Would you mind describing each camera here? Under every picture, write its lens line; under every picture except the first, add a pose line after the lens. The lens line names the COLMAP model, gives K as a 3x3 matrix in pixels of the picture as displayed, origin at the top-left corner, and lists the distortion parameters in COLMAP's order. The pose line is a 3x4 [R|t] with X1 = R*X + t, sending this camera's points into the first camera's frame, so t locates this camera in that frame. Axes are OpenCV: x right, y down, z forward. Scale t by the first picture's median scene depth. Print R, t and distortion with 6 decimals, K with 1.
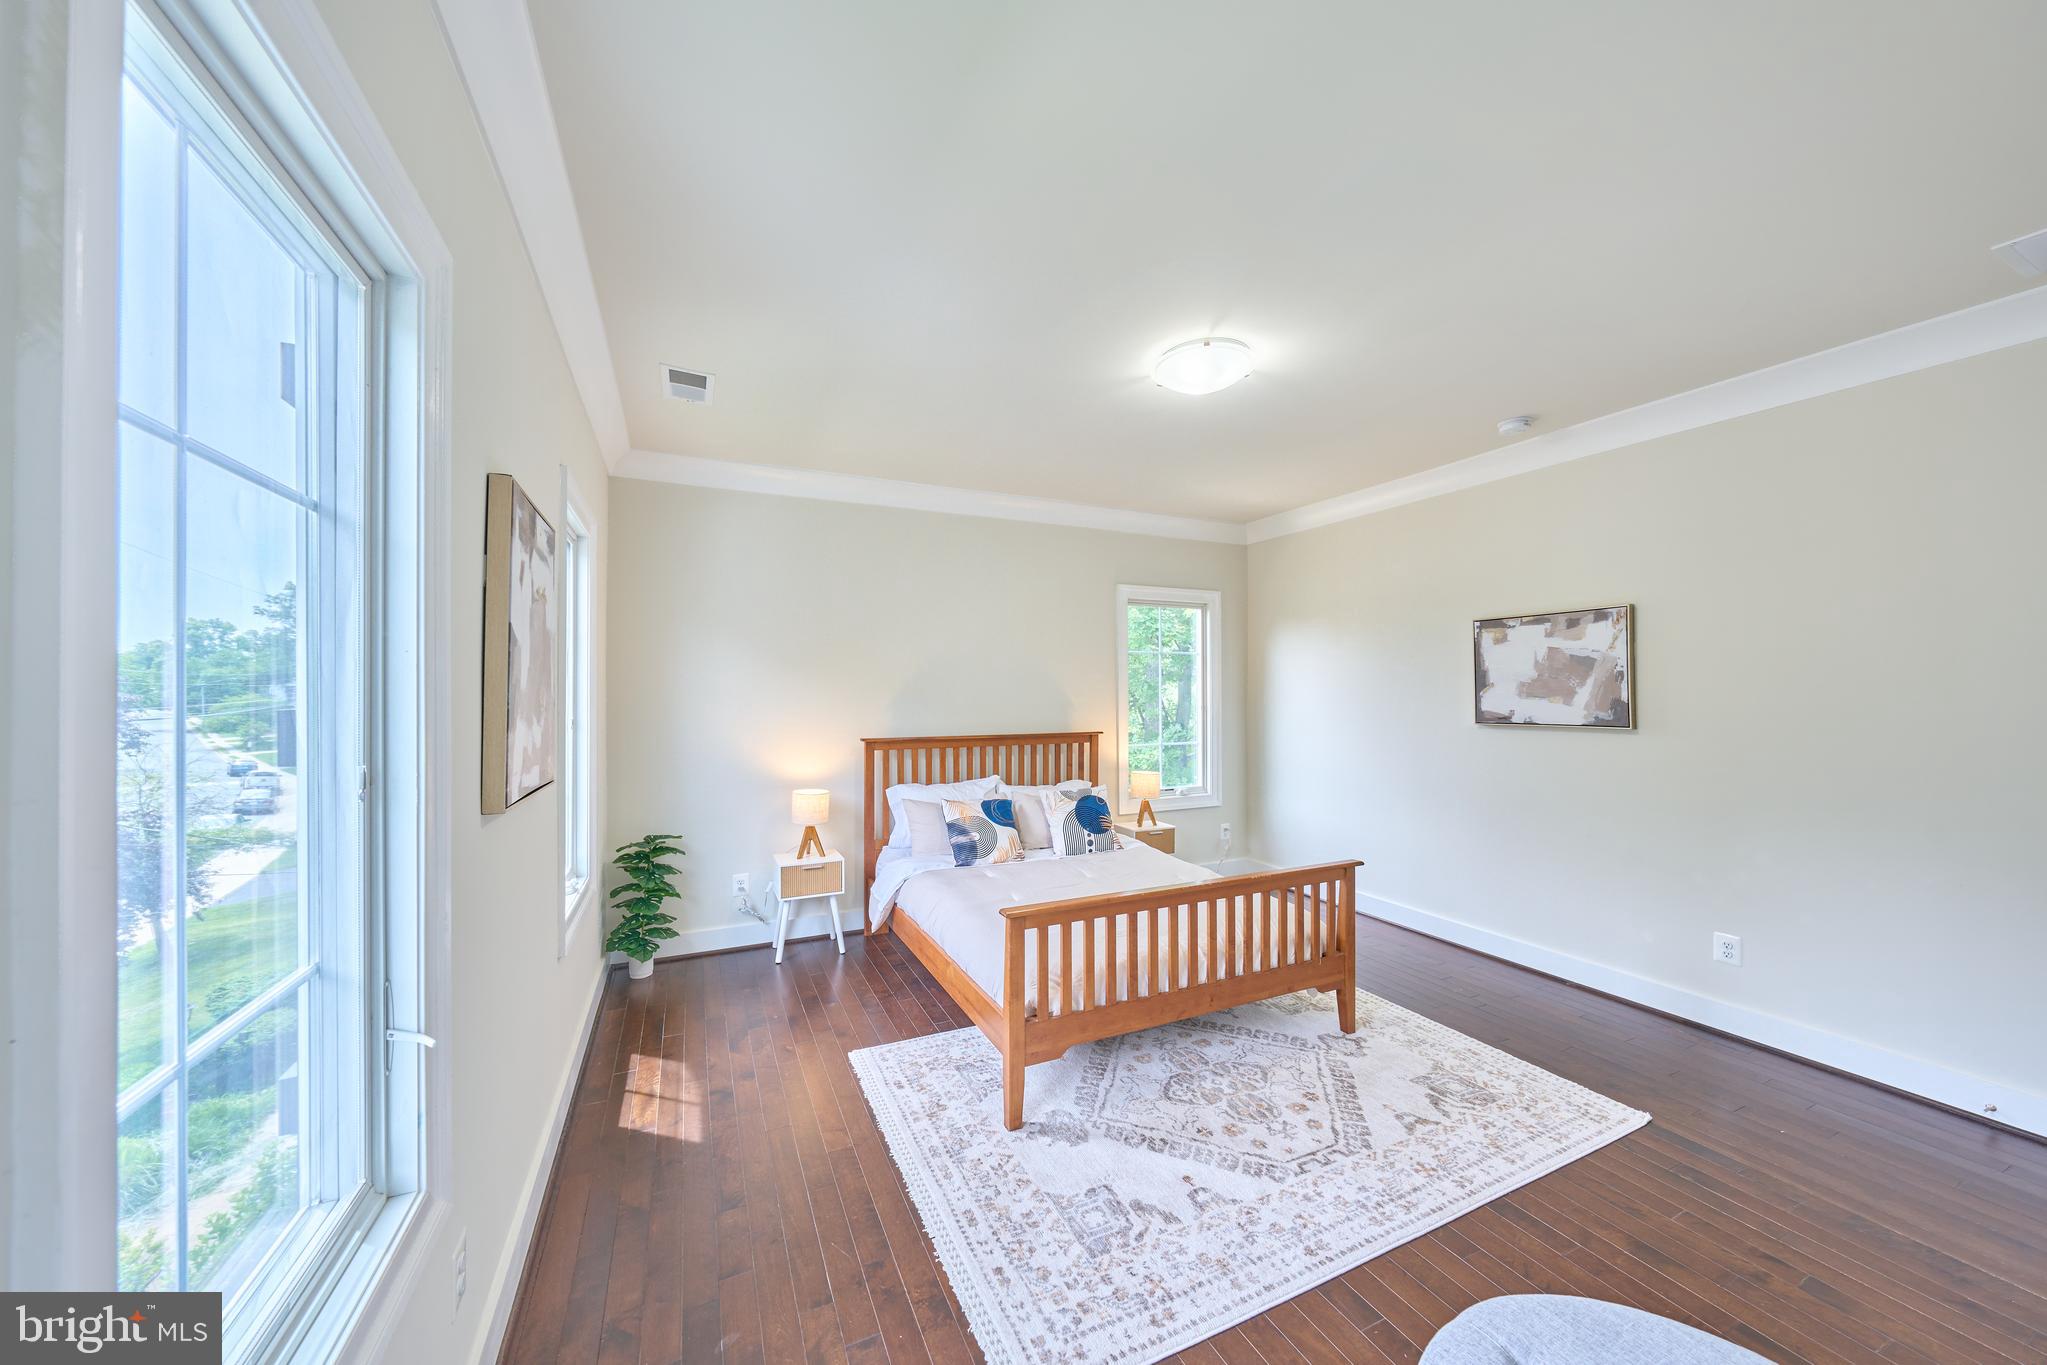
lens RADIAL K [[717.6, 0, 1028.2], [0, 717.6, 685.8], [0, 0, 1]] dist [-0.003862, 0.000313]
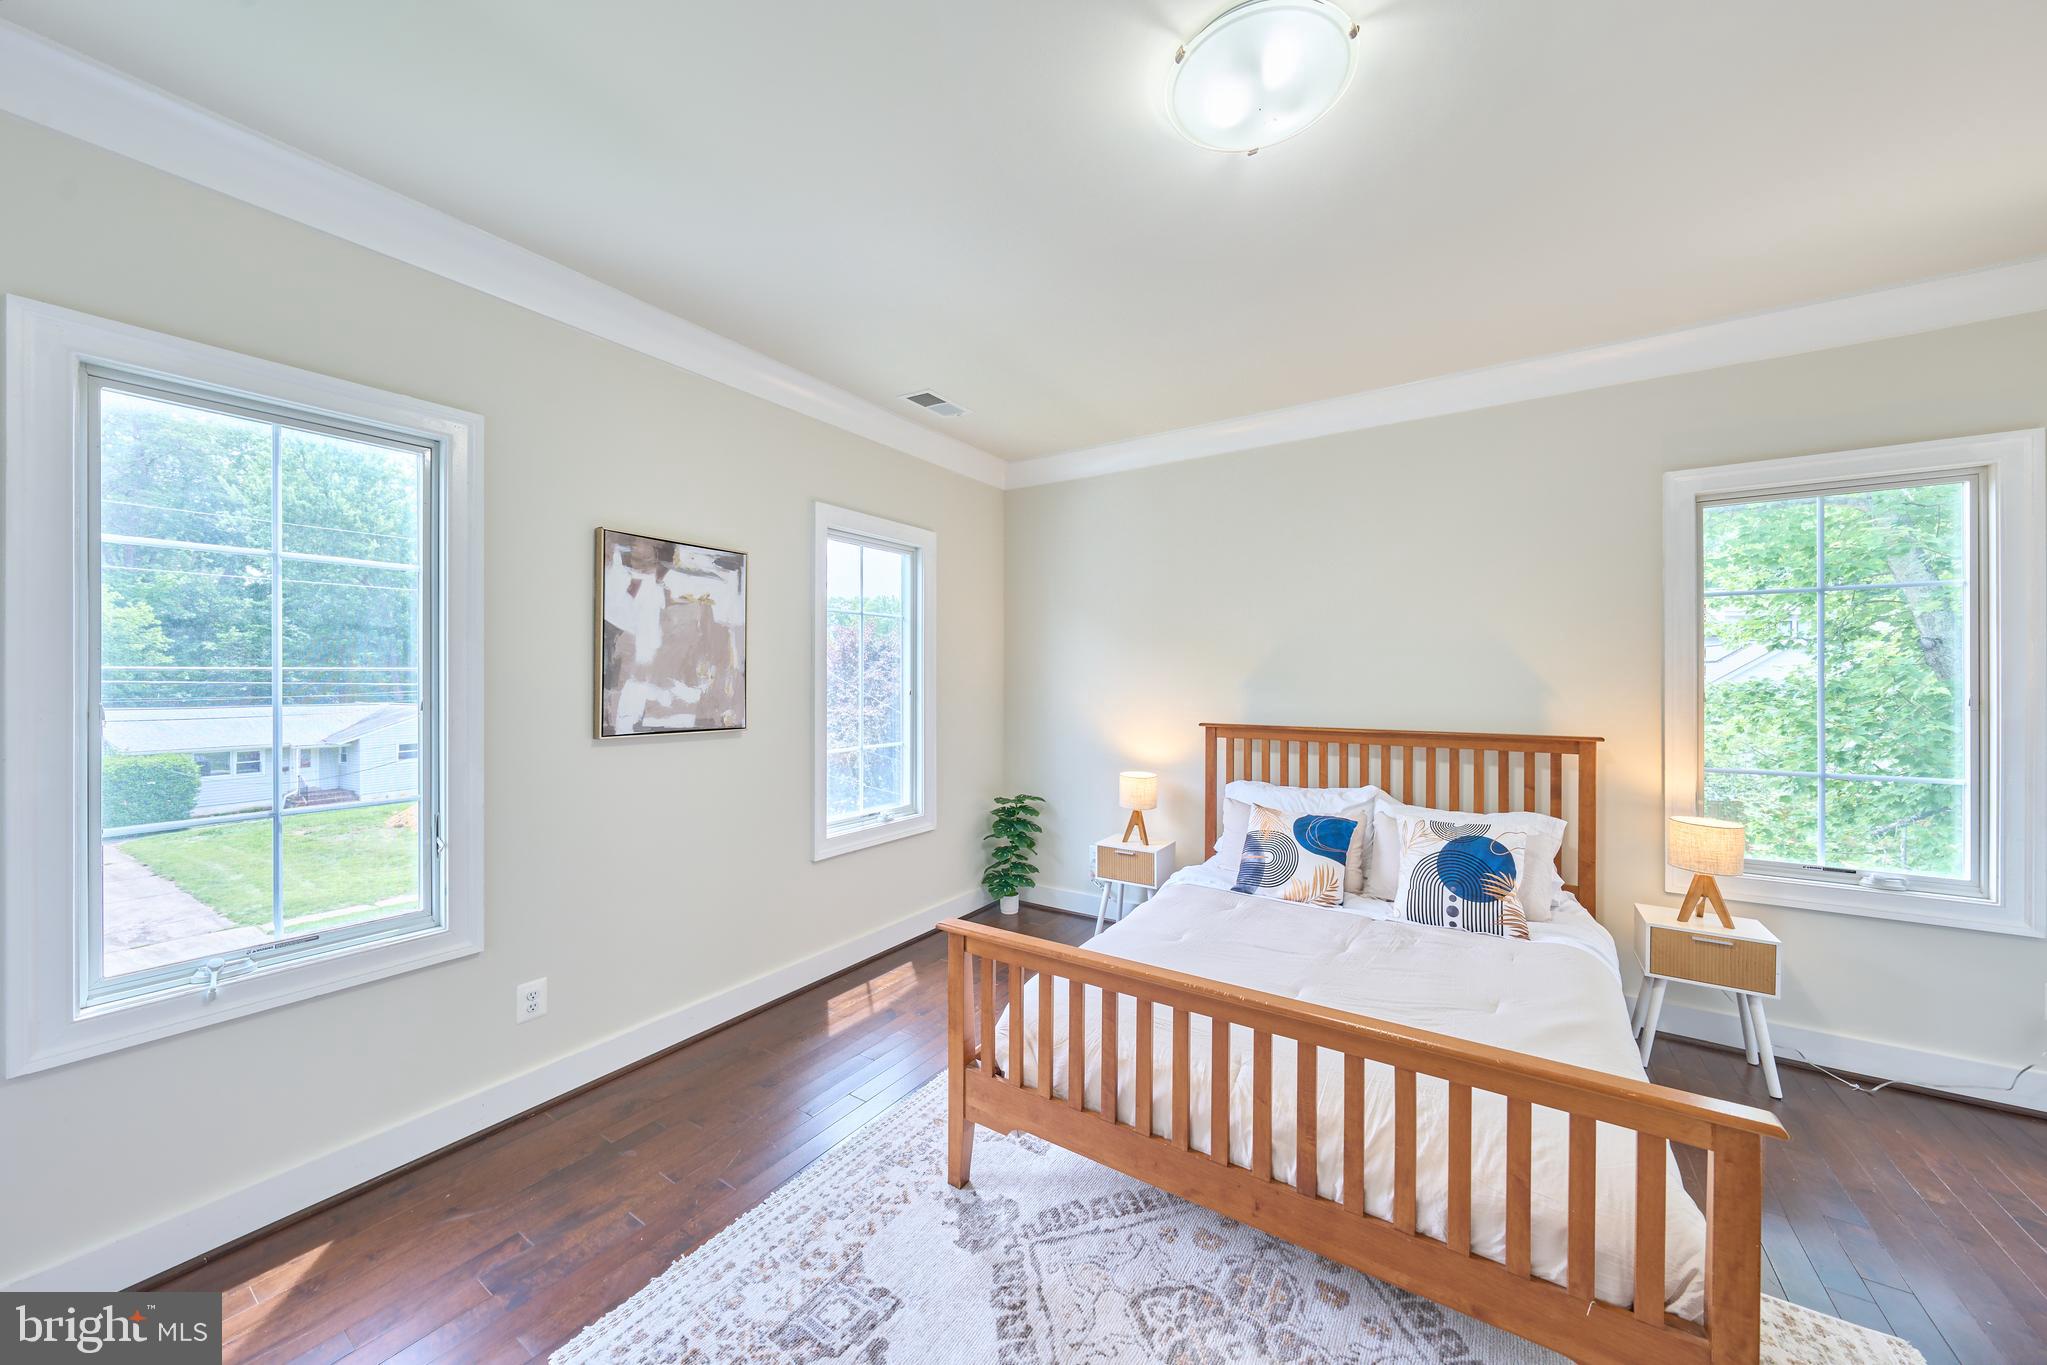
lens RADIAL K [[717.6, 0, 1030.1], [0, 717.6, 681.8], [0, 0, 1]] dist [-0.003862, 0.000313]
pose [[0.518819, 0.007423, -0.854852, 0.444452], [0.005255, 0.999916, 0.011873, 0.011989], [0.854868, -0.010652, 0.518736, 0.388279]]
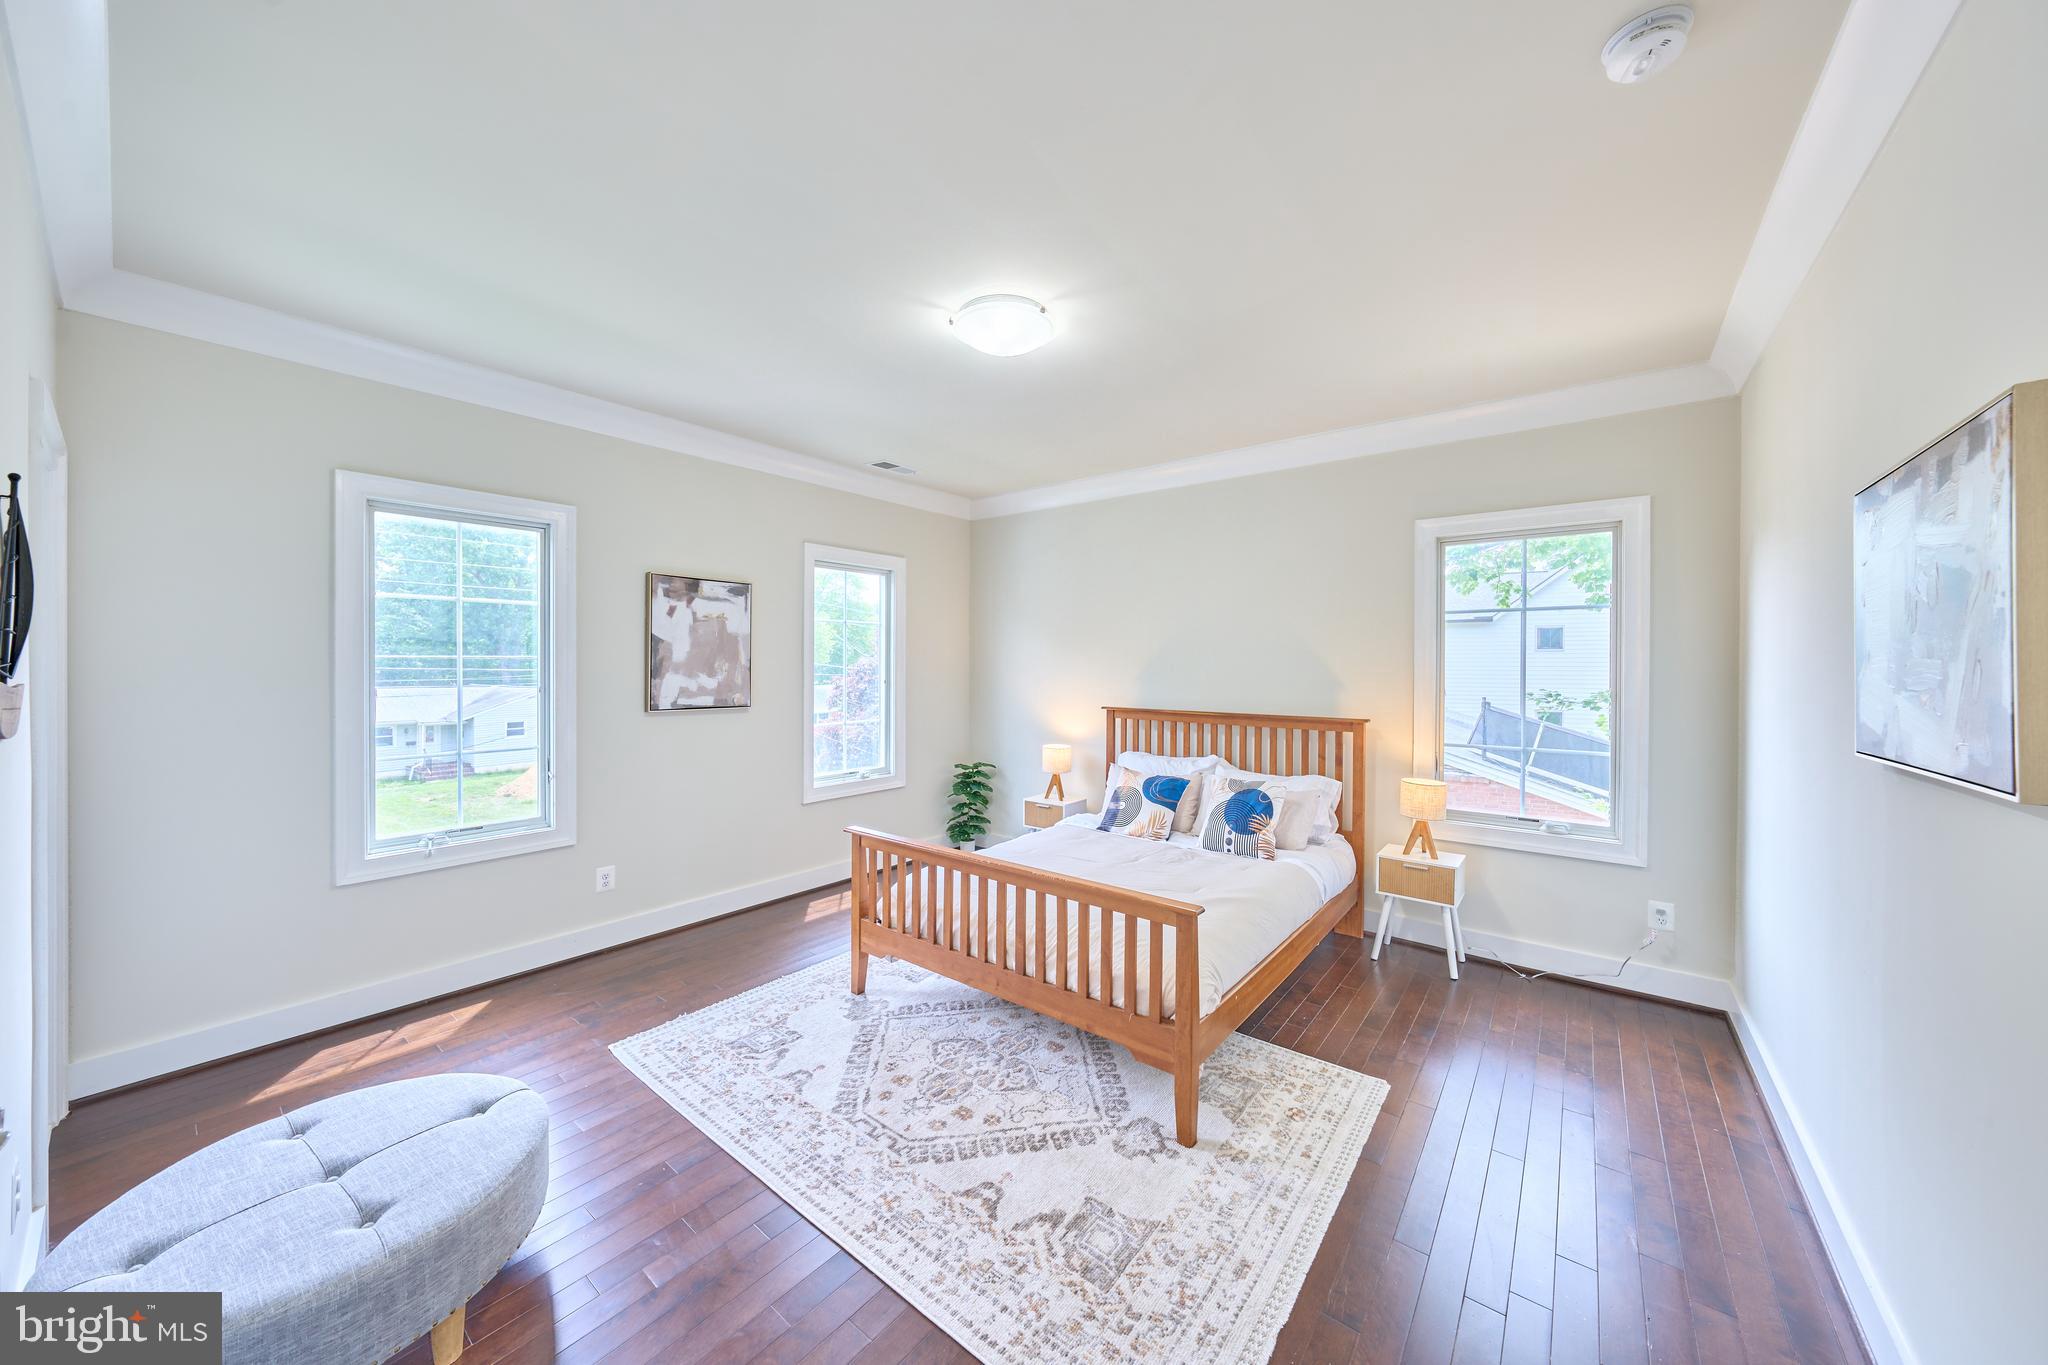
lens RADIAL K [[718.0, 0, 1037.0], [0, 718.0, 673.0], [0, 0, 1]] dist [-0.003862, 0.000313]
pose [[0.445058, 0.016142, -0.895356, 0.792018], [0.001123, 0.999827, 0.018583, -0.001012], [0.895501, -0.009276, 0.444963, 0.429324]]
